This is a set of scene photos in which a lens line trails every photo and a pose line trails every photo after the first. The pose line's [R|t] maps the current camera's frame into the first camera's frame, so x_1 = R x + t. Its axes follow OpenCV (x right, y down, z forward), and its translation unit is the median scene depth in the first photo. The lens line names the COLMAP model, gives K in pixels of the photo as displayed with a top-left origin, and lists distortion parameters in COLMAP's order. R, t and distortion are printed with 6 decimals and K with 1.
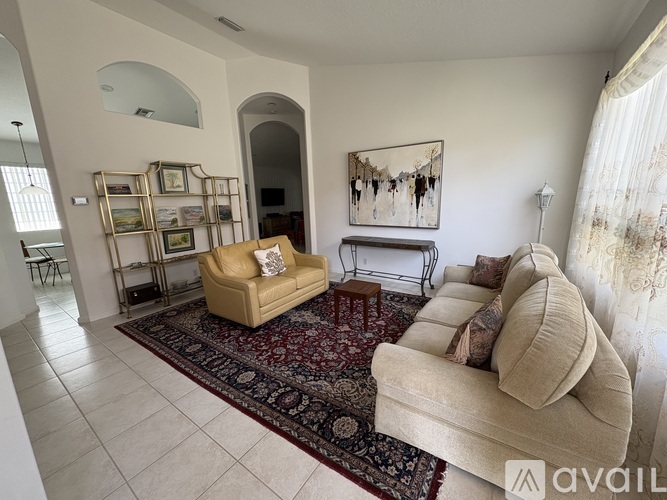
lens RADIAL K [[266.8, 0, 334.7], [0, 266.8, 250.2], [0, 0, 1]] dist [0.001541, 0.000259]
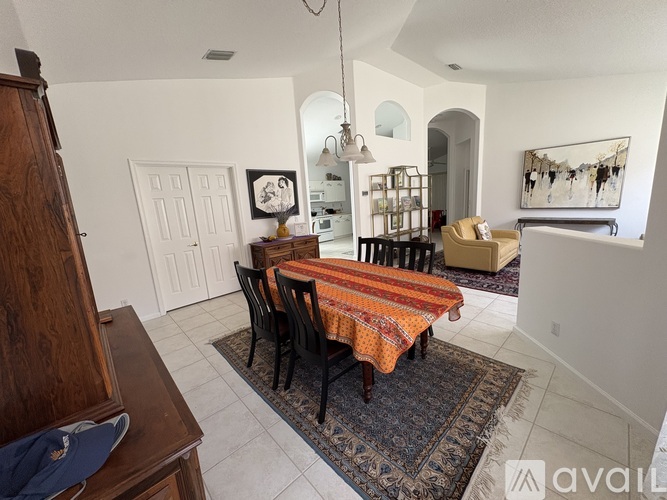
lens RADIAL K [[266.8, 0, 333.3], [0, 266.8, 250.5], [0, 0, 1]] dist [0.001541, 0.000259]
pose [[0.977245, 0.012638, -0.211739, -0.611812], [-0.009759, 0.999845, 0.014640, 0.105653], [0.211891, -0.012241, 0.977217, -0.472191]]
